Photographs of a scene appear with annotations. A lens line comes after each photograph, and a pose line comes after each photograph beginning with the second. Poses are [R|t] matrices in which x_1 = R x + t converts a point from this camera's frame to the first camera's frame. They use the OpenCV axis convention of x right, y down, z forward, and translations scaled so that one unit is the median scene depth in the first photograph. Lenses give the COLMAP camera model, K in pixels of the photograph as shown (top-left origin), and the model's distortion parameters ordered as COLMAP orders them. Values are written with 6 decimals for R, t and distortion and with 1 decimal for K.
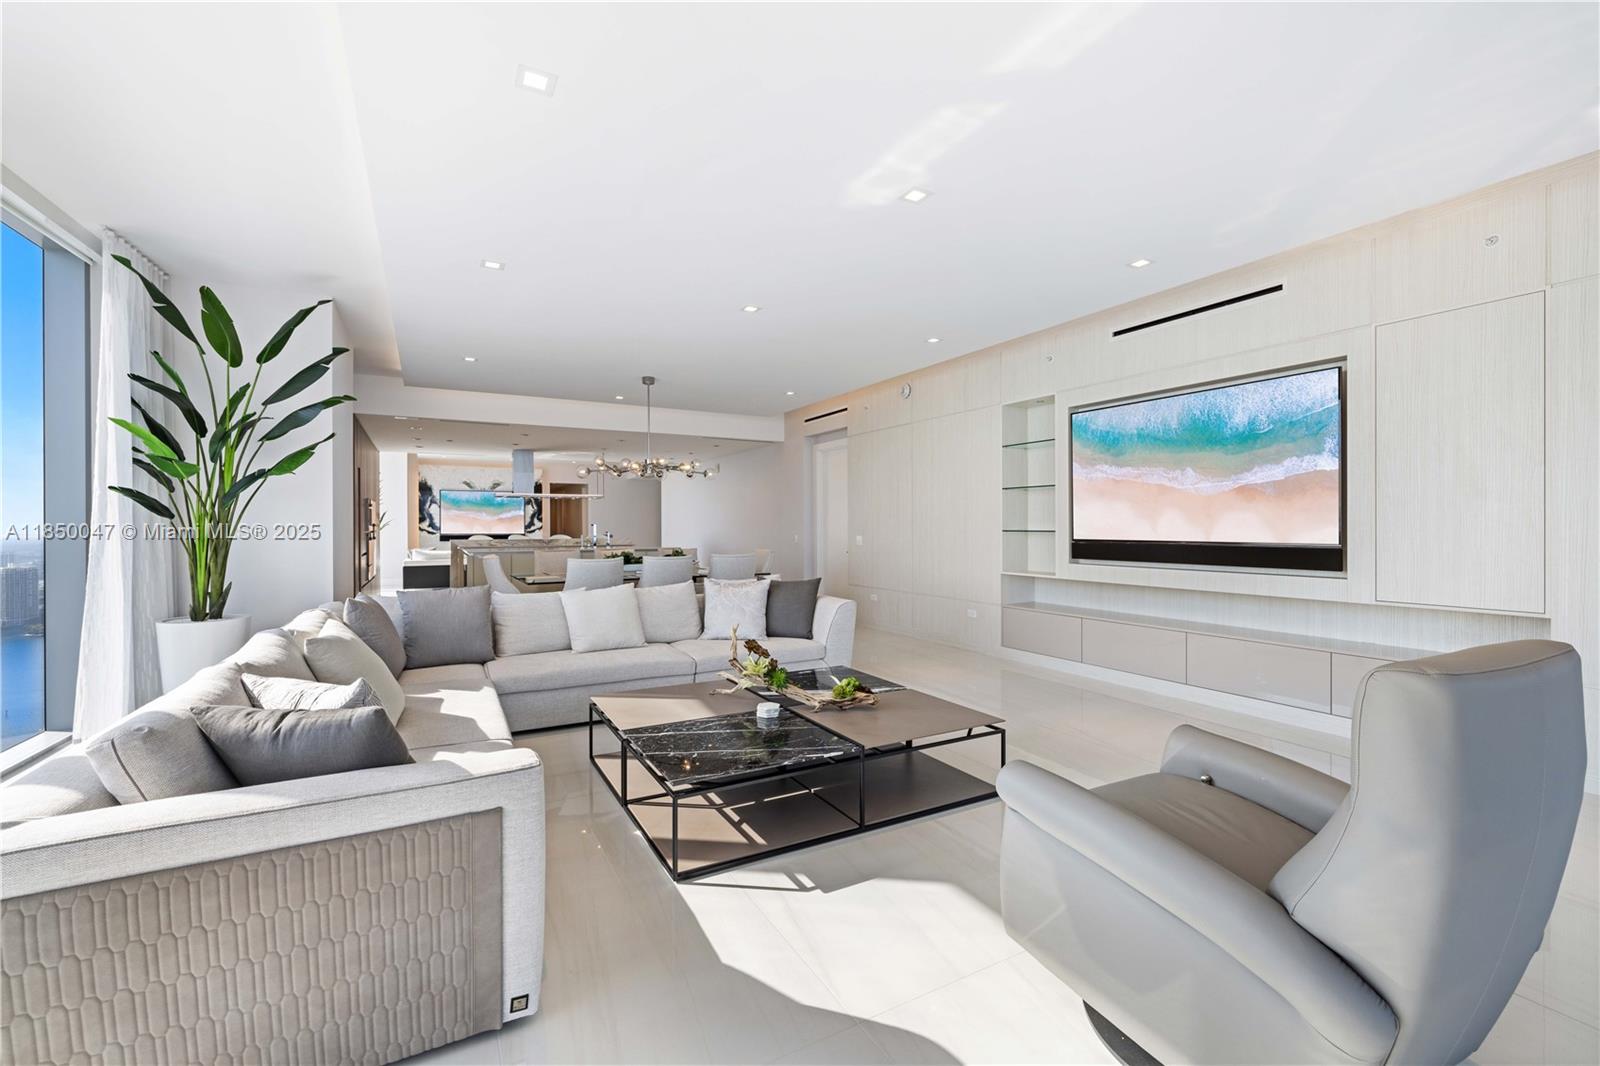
lens RADIAL K [[668.8, 0, 797.5], [0, 668.8, 538.5], [0, 0, 1]] dist [-0.002424, -0.000252]
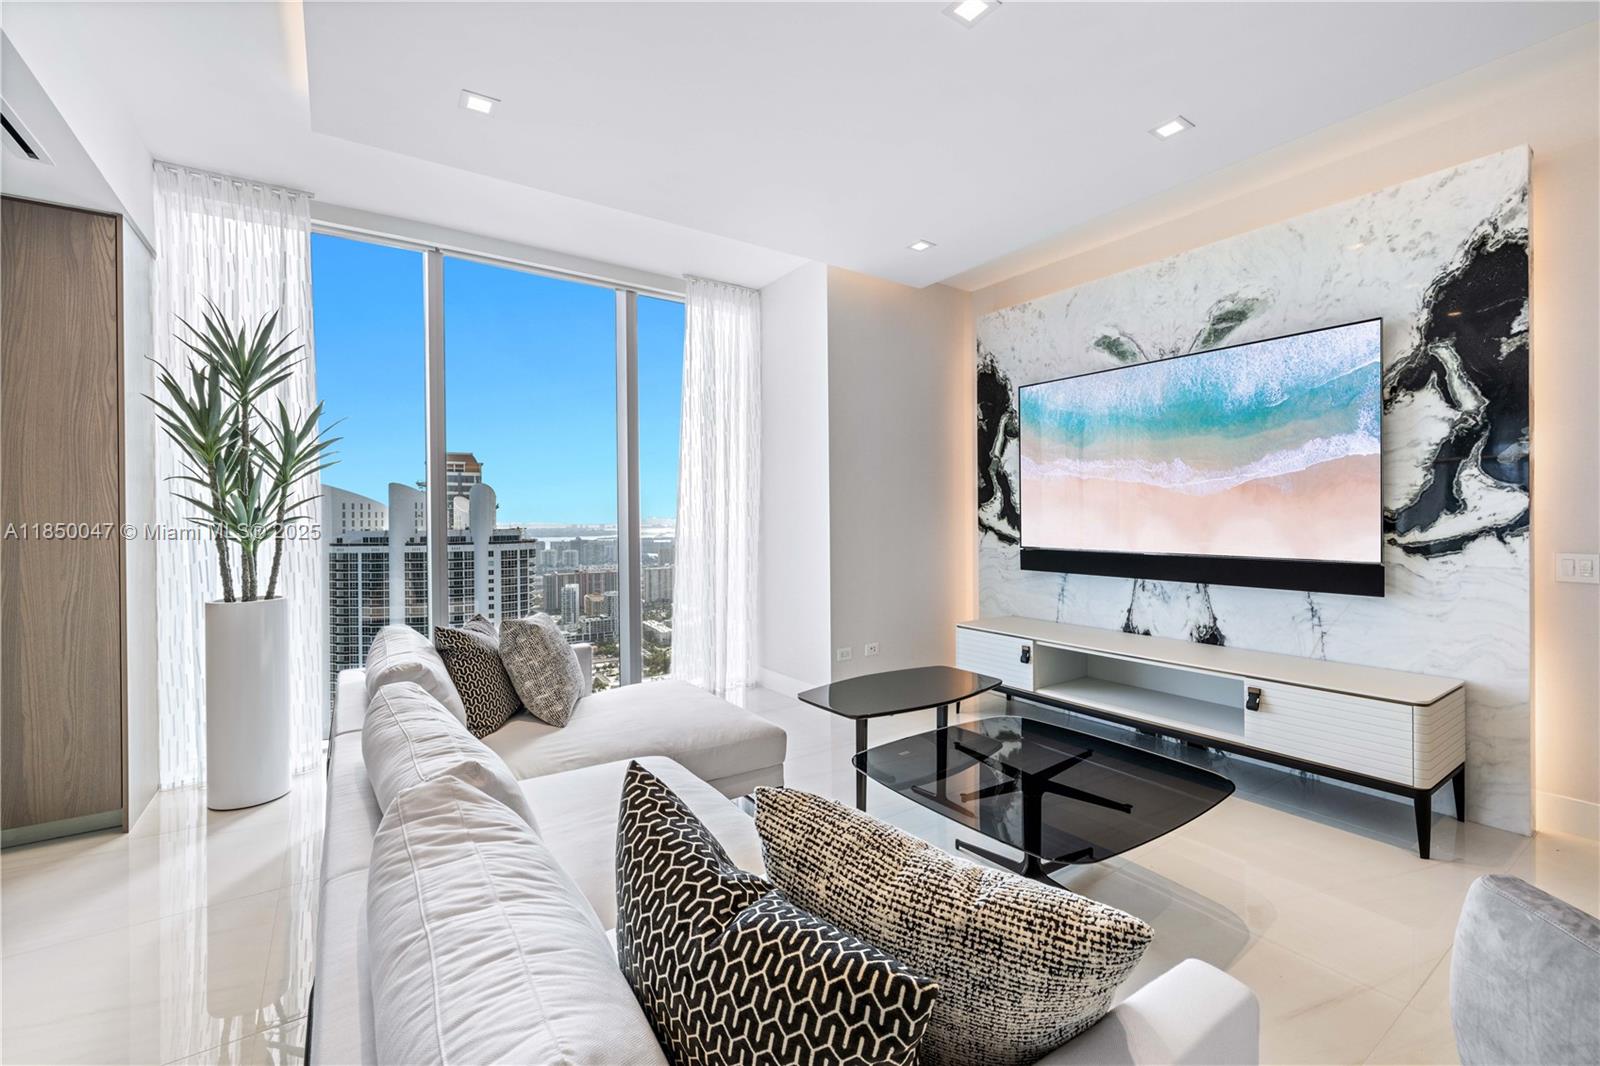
lens RADIAL K [[668.8, 0, 801.2], [0, 668.8, 521.2], [0, 0, 1]] dist [-0.002424, -0.000252]
pose [[0.115949, 0.011448, -0.993189, -0.267174], [-0.008948, 0.999905, 0.010481, -0.018492], [0.993215, 0.007672, 0.116040, 0.875111]]
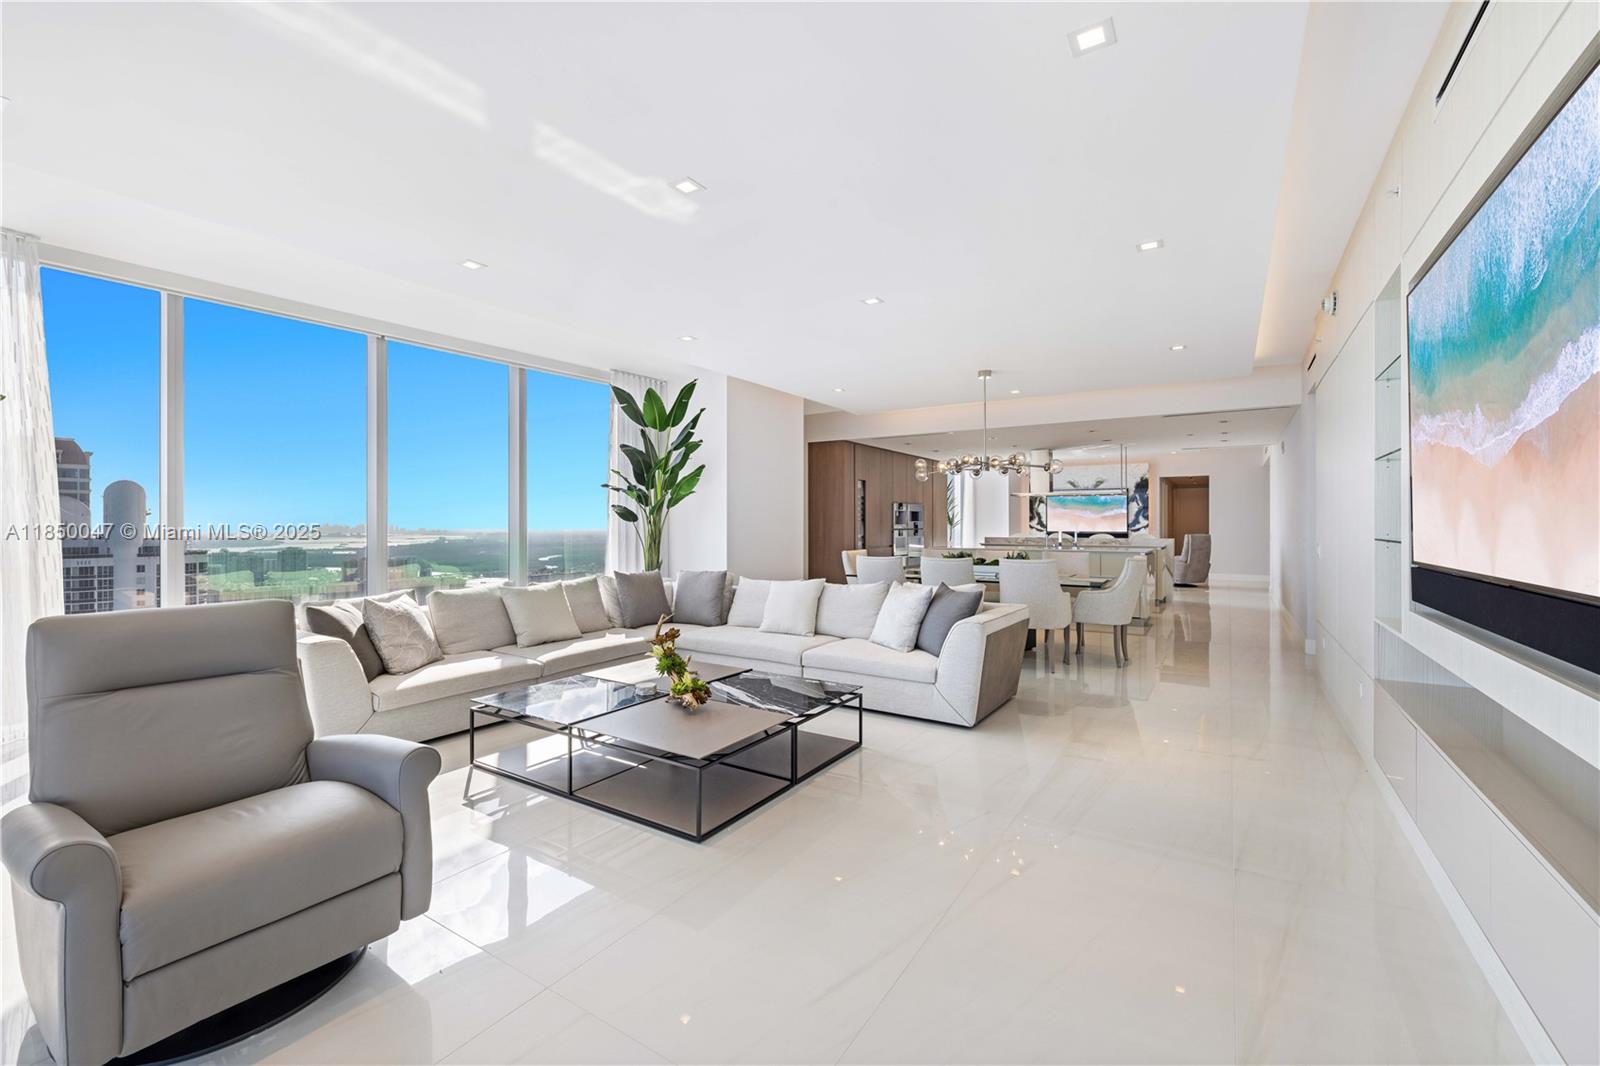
lens RADIAL K [[668.8, 0, 790.9], [0, 668.8, 528.4], [0, 0, 1]] dist [-0.002424, -0.000252]
pose [[0.474706, 0.008969, -0.880099, 0.213952], [-0.017671, 0.999844, 0.000658, -0.005002], [0.879967, 0.015240, 0.474790, 0.130923]]
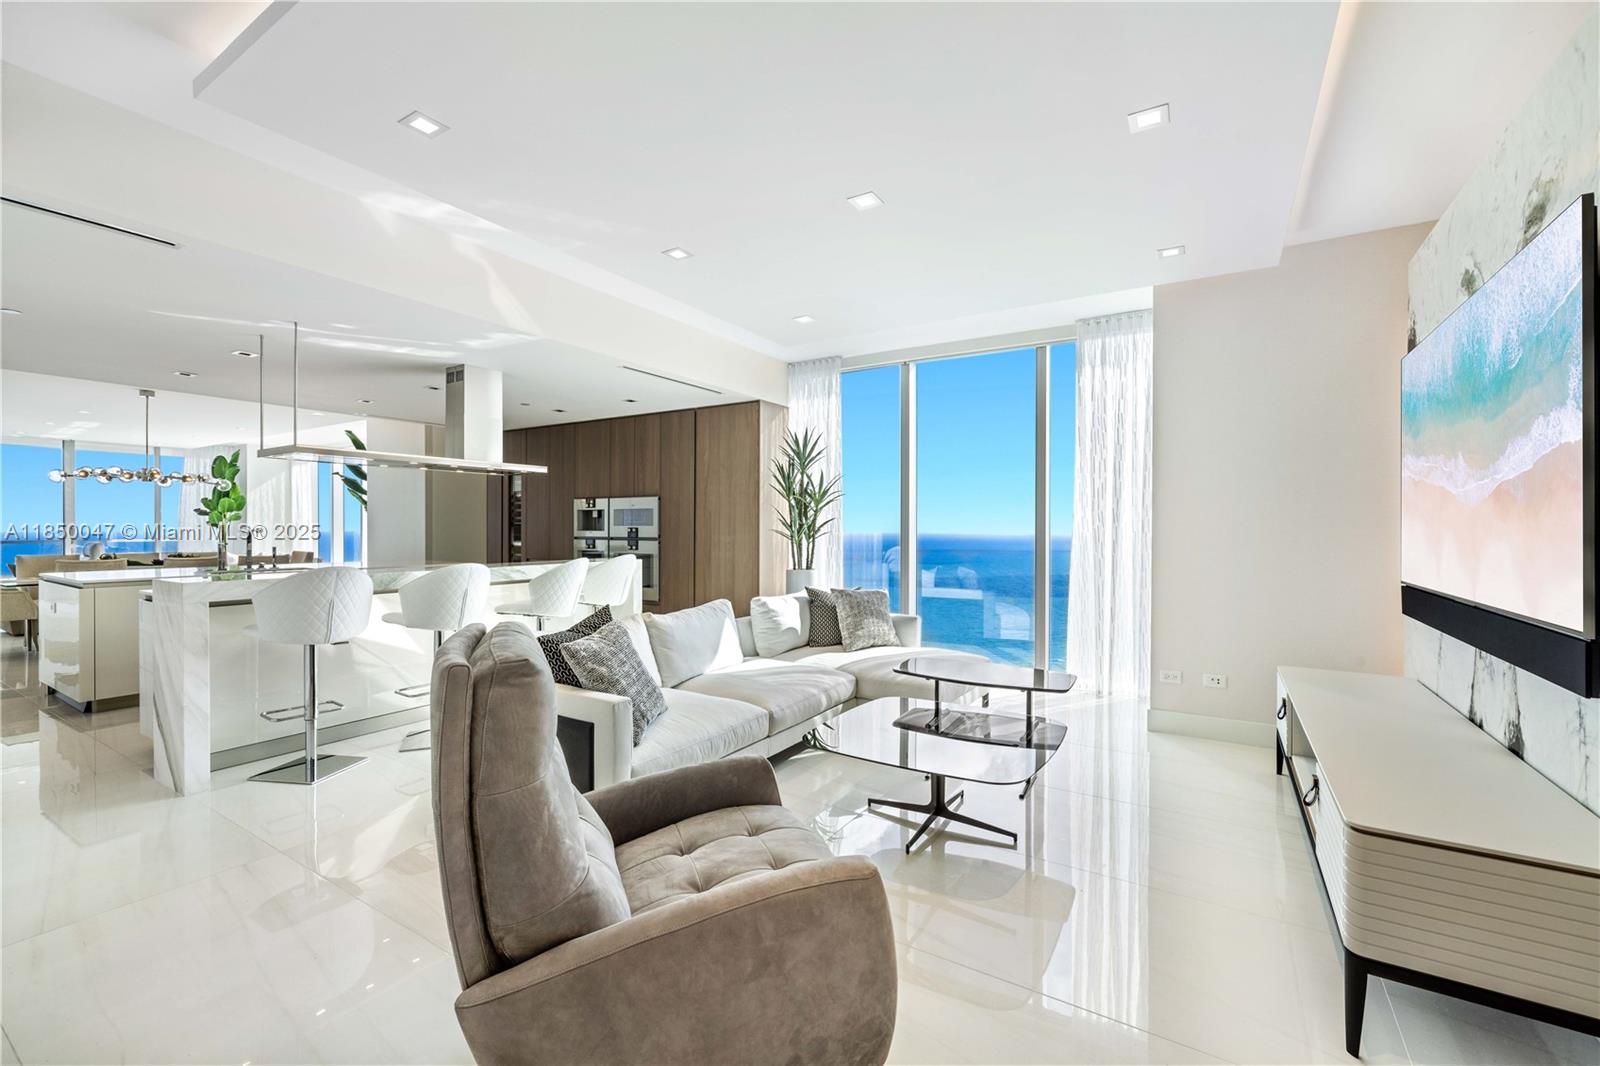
lens RADIAL K [[668.8, 0, 795.8], [0, 668.8, 530.3], [0, 0, 1]] dist [-0.002424, -0.000252]
pose [[-0.867321, -0.000899, -0.497748, -0.276442], [-0.011750, 0.999757, 0.018669, -0.022809], [0.497610, 0.022040, -0.867121, 1.088758]]
